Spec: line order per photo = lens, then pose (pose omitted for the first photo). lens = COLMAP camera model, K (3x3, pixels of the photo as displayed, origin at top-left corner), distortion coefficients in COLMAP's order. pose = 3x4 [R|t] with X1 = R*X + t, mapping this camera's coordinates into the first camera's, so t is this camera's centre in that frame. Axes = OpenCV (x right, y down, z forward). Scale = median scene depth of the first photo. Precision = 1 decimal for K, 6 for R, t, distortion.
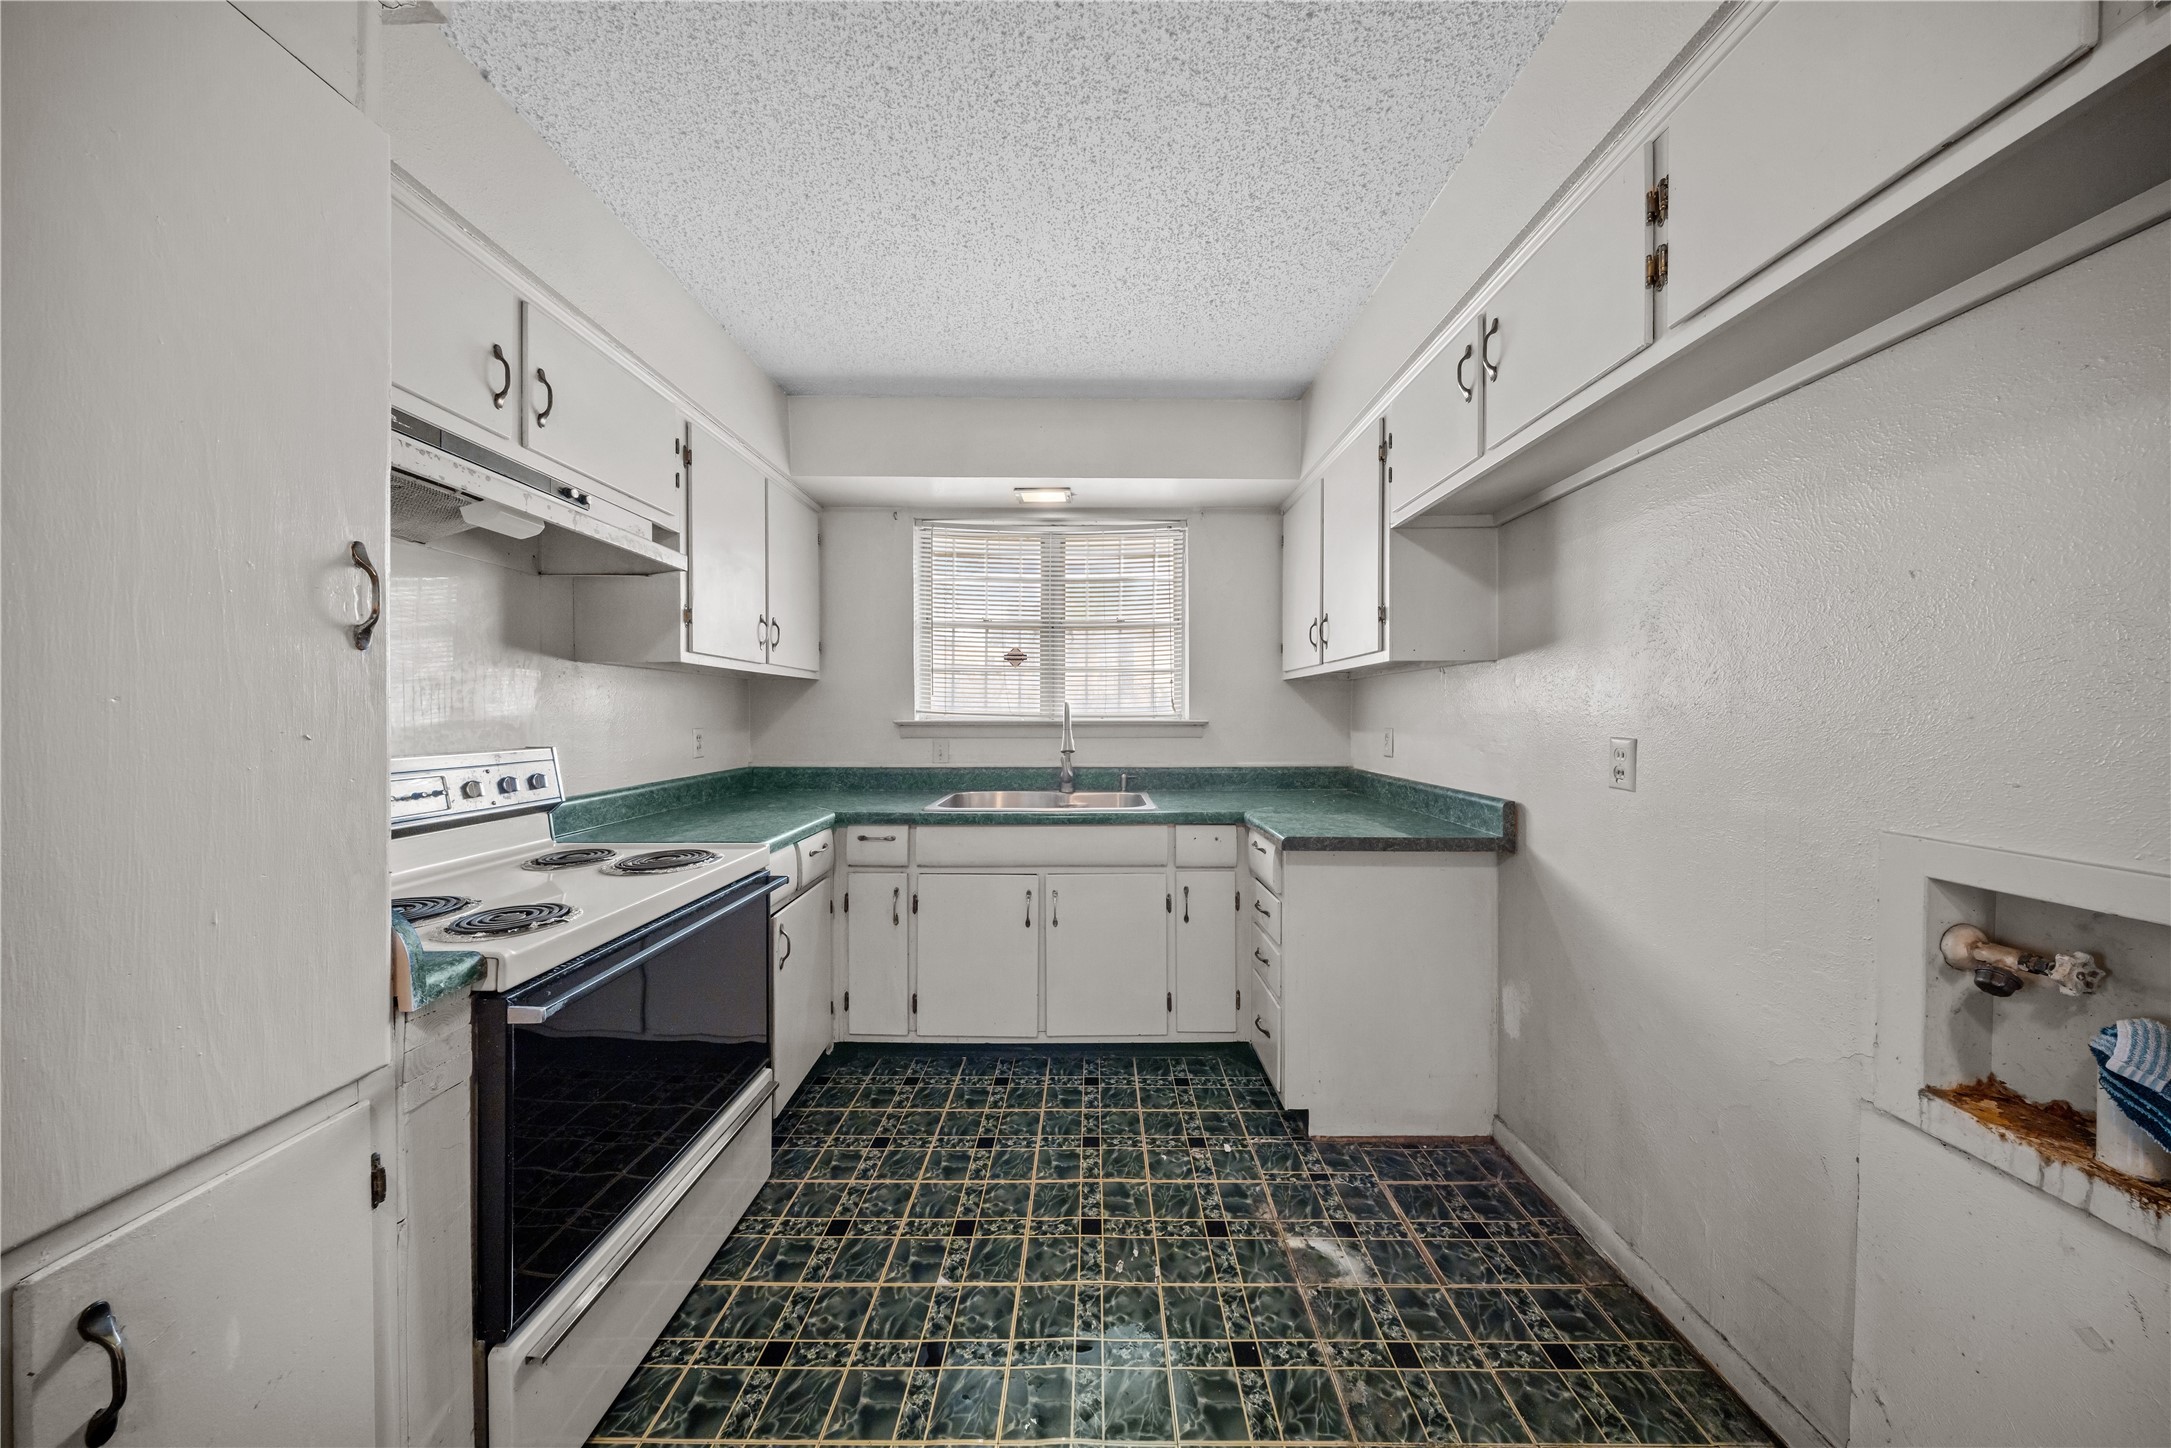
lens RADIAL K [[632.7, 0, 1083.6], [0, 632.7, 721.7], [0, 0, 1]] dist [-0.018520, -0.000076]
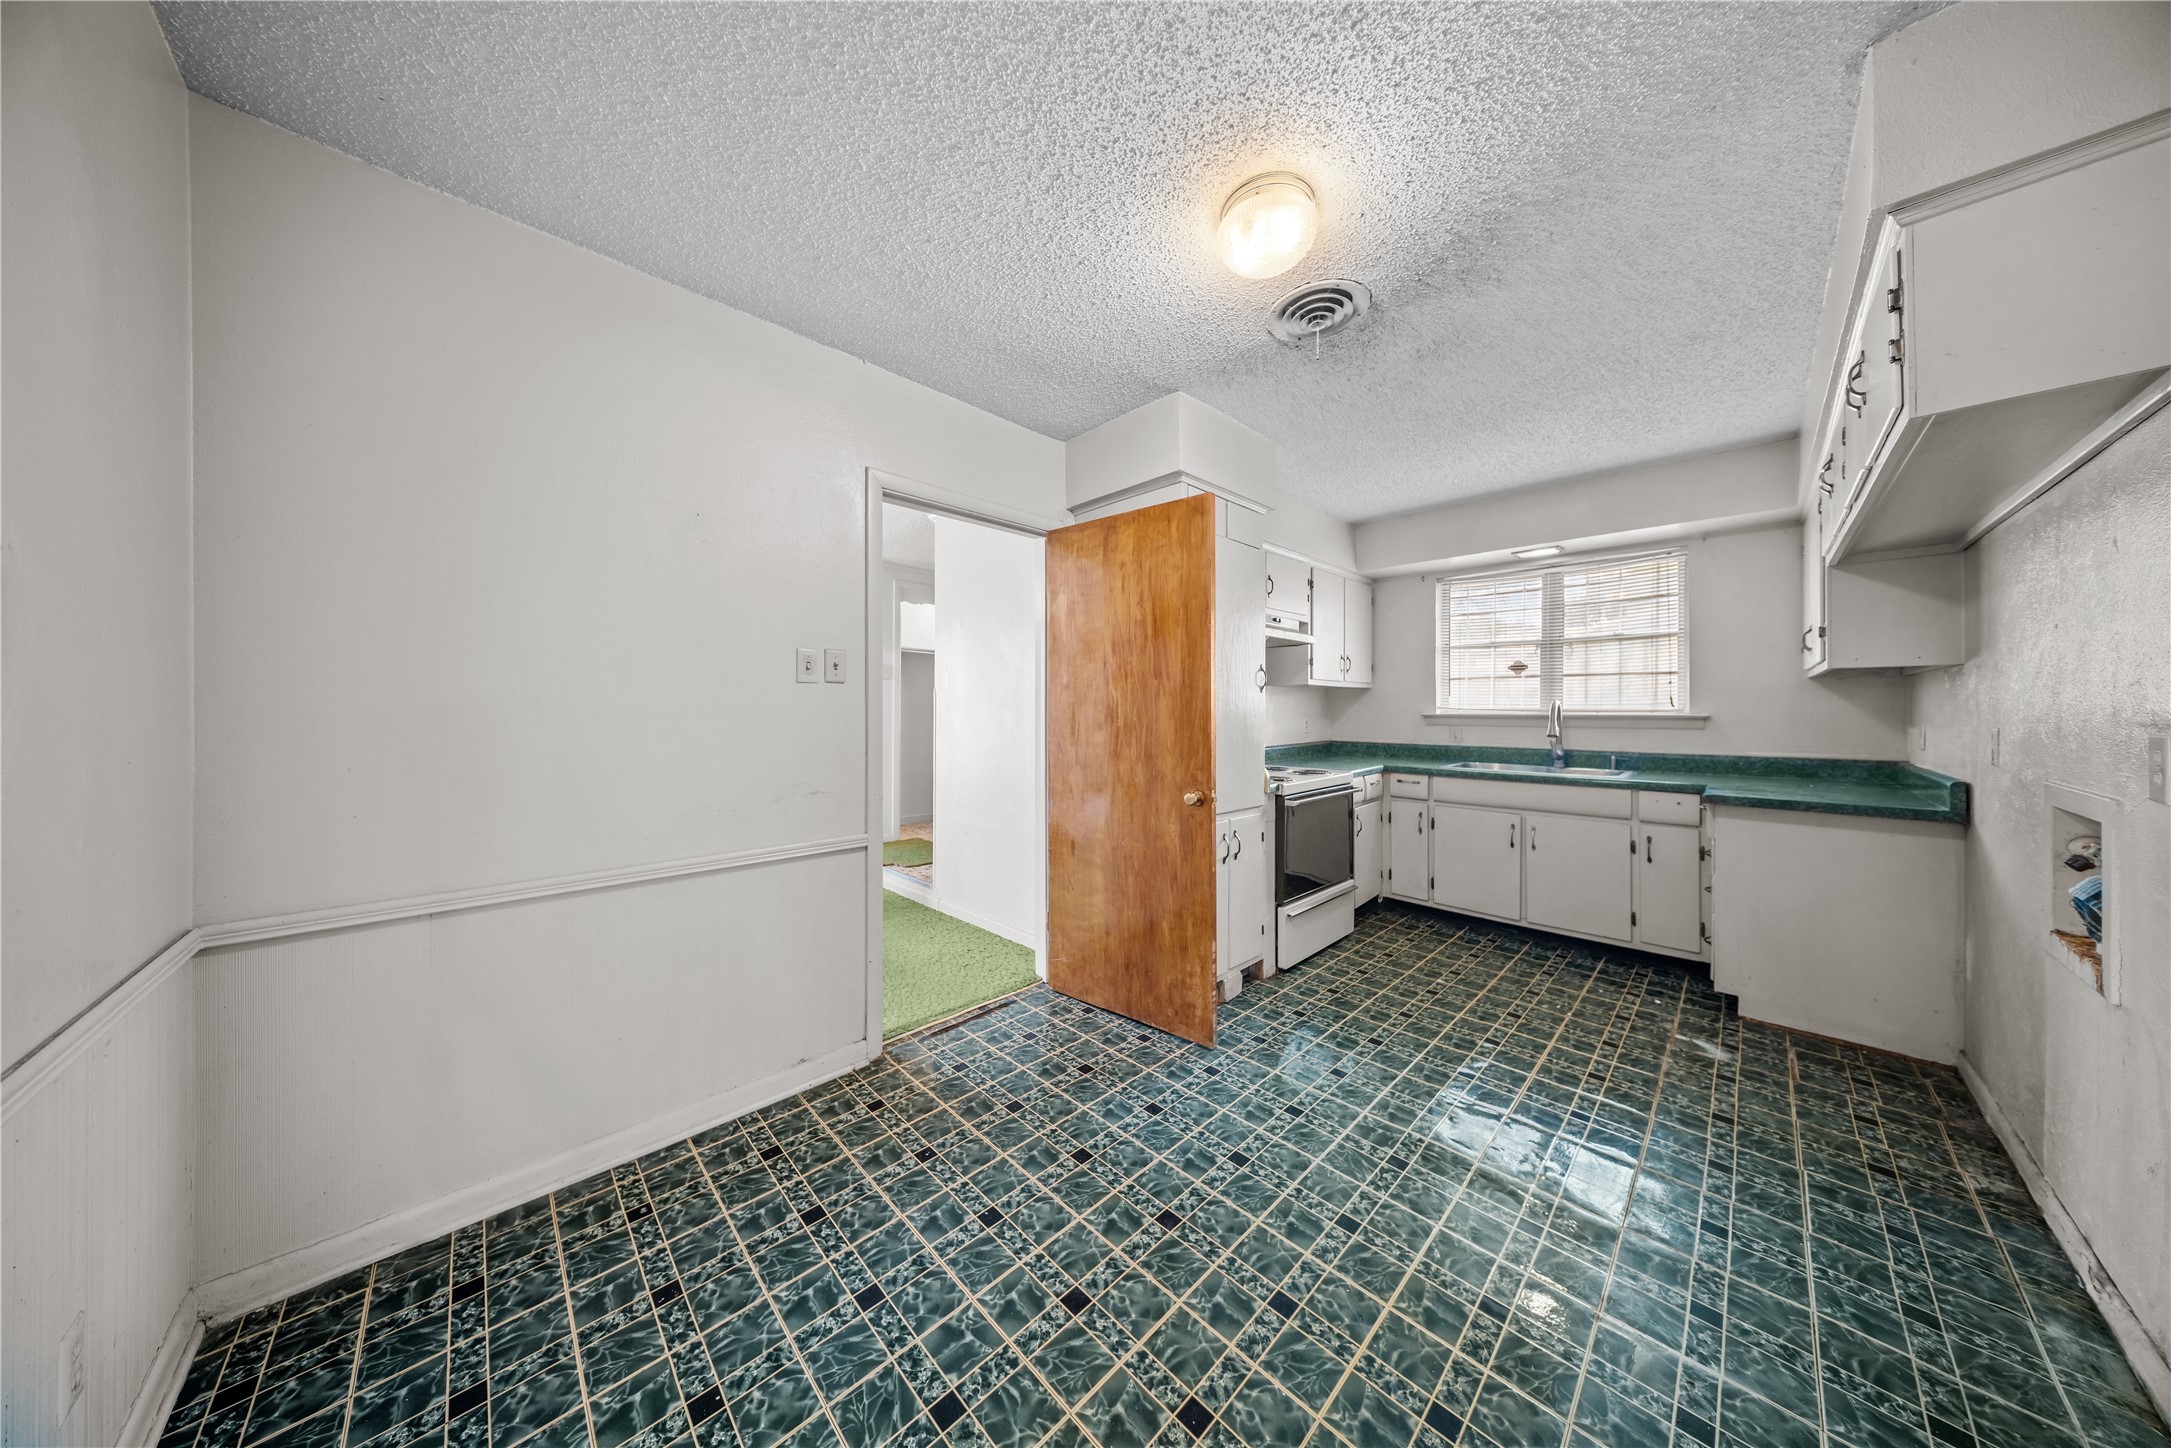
lens RADIAL K [[632.7, 0, 1067.6], [0, 632.7, 717.2], [0, 0, 1]] dist [-0.018520, -0.000076]
pose [[0.693725, 0.009892, -0.720172, 0.257124], [-0.009665, 0.999943, 0.004425, 0.010589], [0.720175, 0.003891, 0.693781, -0.847891]]
